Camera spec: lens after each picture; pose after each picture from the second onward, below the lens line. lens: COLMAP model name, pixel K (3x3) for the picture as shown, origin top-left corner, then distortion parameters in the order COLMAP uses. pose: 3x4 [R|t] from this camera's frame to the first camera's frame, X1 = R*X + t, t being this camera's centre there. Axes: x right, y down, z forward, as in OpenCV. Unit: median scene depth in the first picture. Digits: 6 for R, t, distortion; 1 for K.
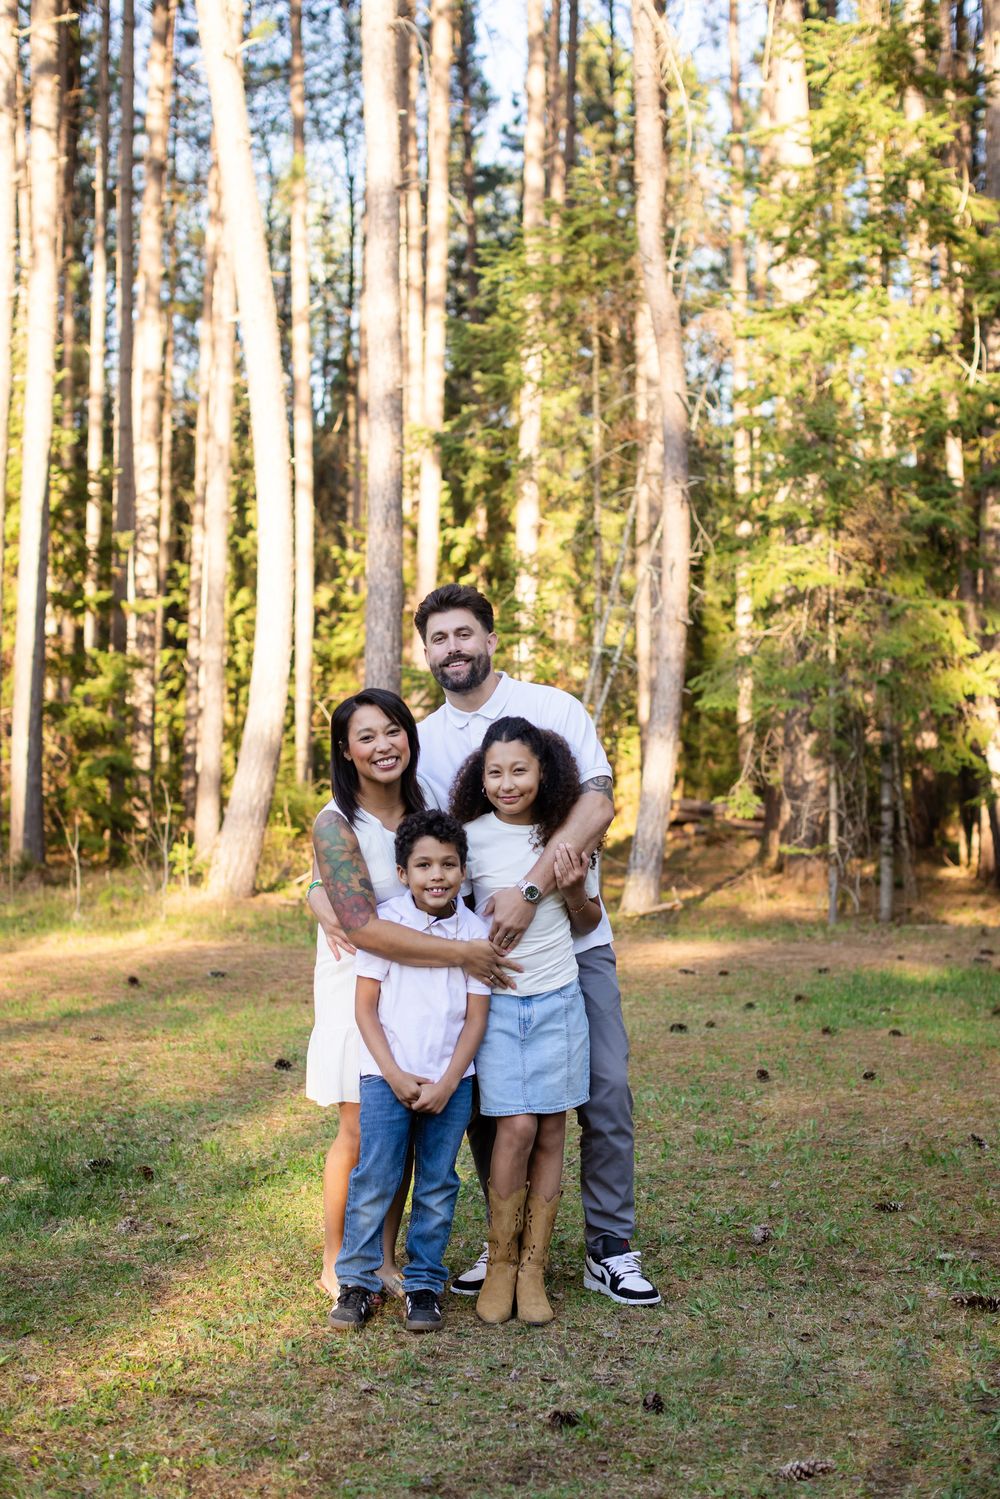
lens RADIAL K [[2324.8, 0, 502.4], [0, 2324.8, 751.7], [0, 0, 1]] dist [-0.160441, 0.286563]
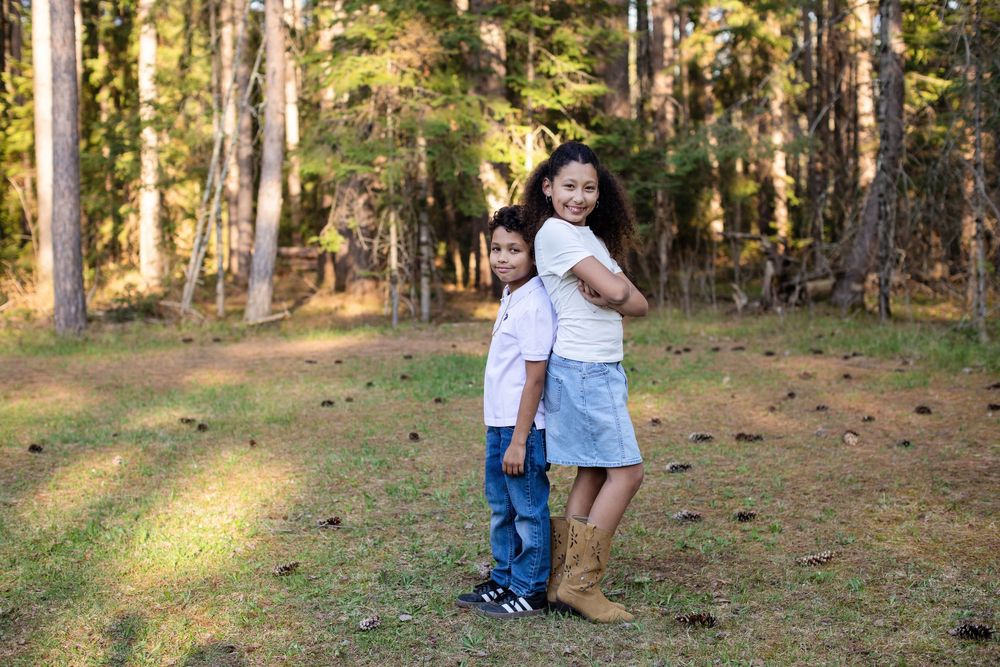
lens RADIAL K [[1484.5, 0, 496.4], [0, 1484.5, 345.0], [0, 0, 1]] dist [-0.149942, 0.169806]
pose [[0.965448, -0.041354, 0.257292, -0.043133], [0.019670, 0.996076, 0.086291, 0.012232], [-0.259851, -0.078249, 0.962473, 0.137289]]
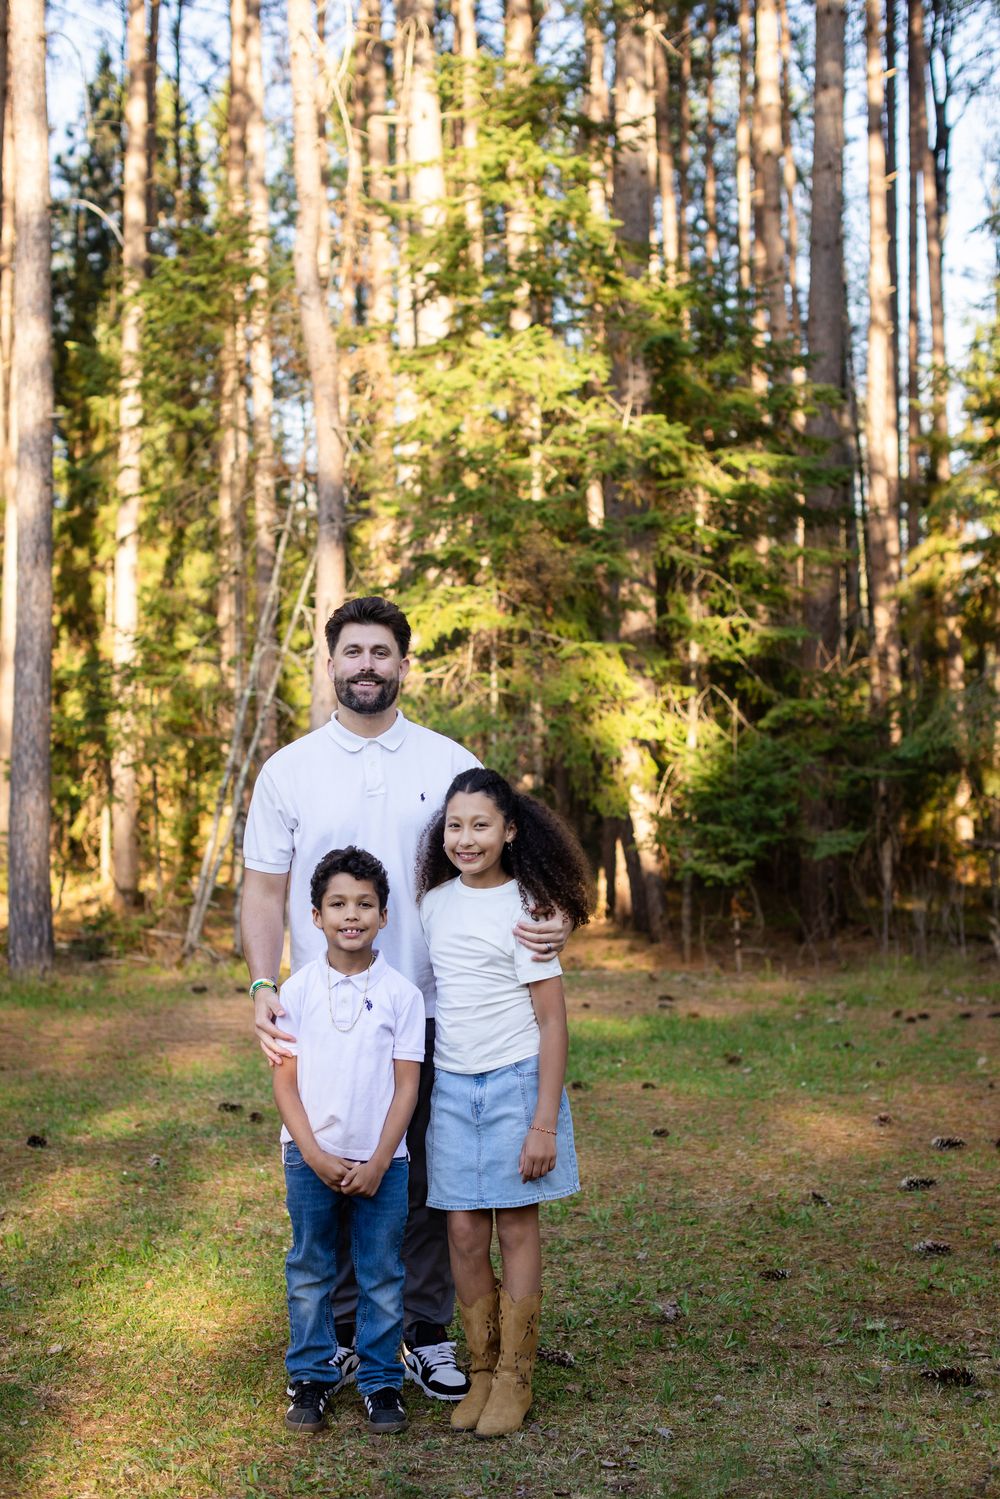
lens RADIAL K [[2324.8, 0, 502.4], [0, 2324.8, 751.7], [0, 0, 1]] dist [-0.160441, 0.286563]
pose [[0.977132, -0.003146, 0.212611, -0.084183], [0.007094, 0.999816, -0.017812, -0.001810], [-0.212515, 0.018913, 0.976975, 0.049302]]
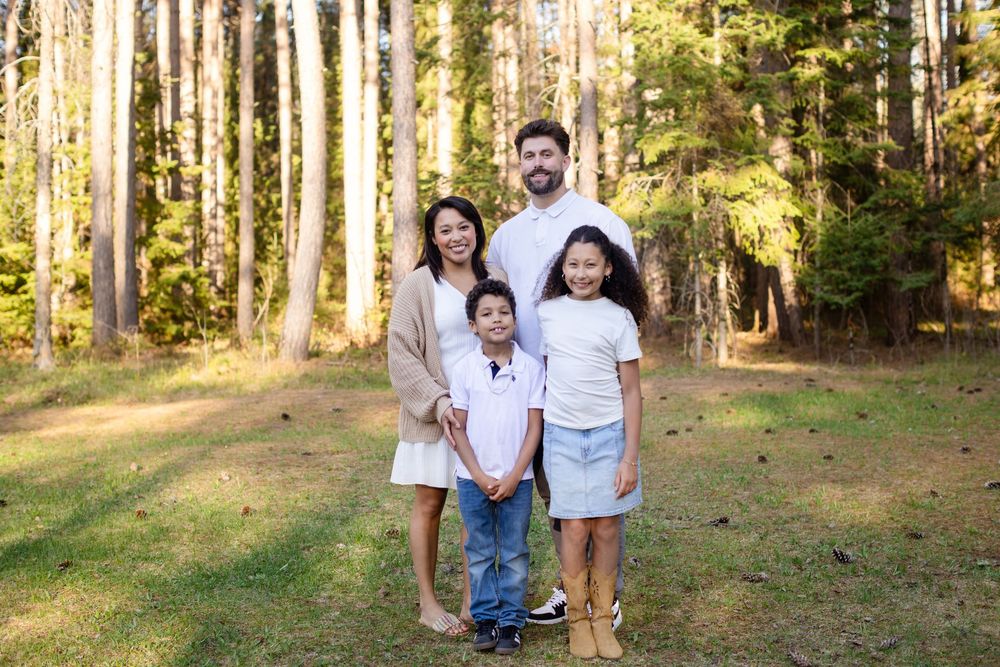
lens RADIAL K [[1530.9, 0, 498.4], [0, 1530.9, 334.8], [0, 0, 1]] dist [-0.179905, 0.403262]
pose [[0.993982, -0.029456, 0.105507, -0.128608], [0.024462, 0.998532, 0.048320, 0.001649], [-0.106775, -0.045448, 0.993244, 0.003525]]
